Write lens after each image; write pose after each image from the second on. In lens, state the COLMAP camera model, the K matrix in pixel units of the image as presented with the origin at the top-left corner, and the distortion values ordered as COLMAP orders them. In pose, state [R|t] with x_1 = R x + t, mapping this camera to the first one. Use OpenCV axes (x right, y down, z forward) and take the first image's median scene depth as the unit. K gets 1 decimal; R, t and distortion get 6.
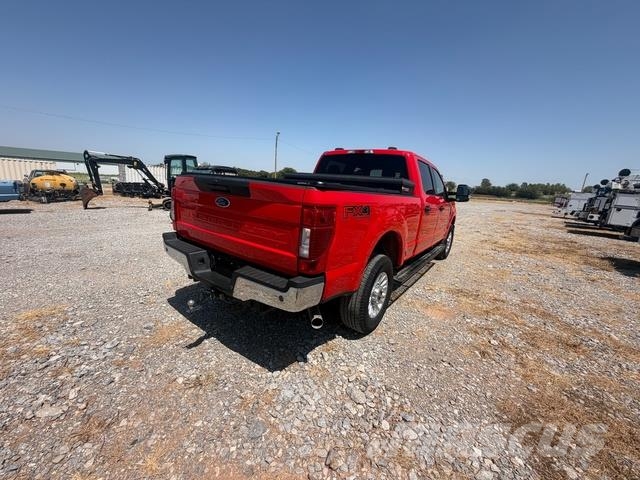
lens RADIAL K [[257.2, 0, 317.3], [0, 257.2, 239.9], [0, 0, 1]] dist [-0.000335, -0.000157]
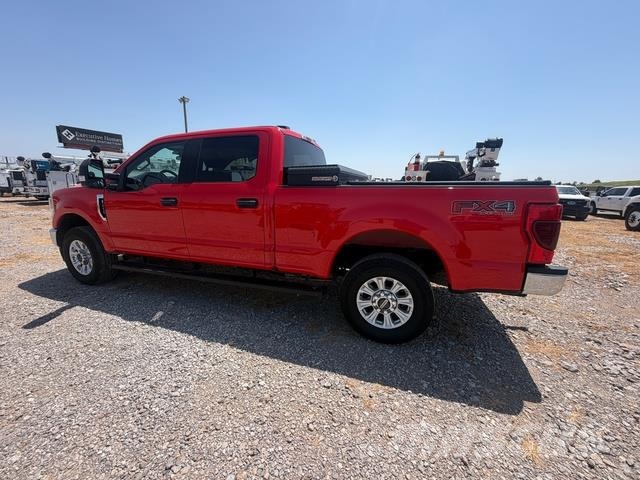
lens RADIAL K [[257.2, 0, 319.2], [0, 257.2, 241.3], [0, 0, 1]] dist [-0.000335, -0.000157]
pose [[-0.309896, -0.280953, 0.908312, -0.827938], [0.163317, 0.925413, 0.341963, -0.370223], [-0.936638, 0.254316, -0.240898, 1.469746]]
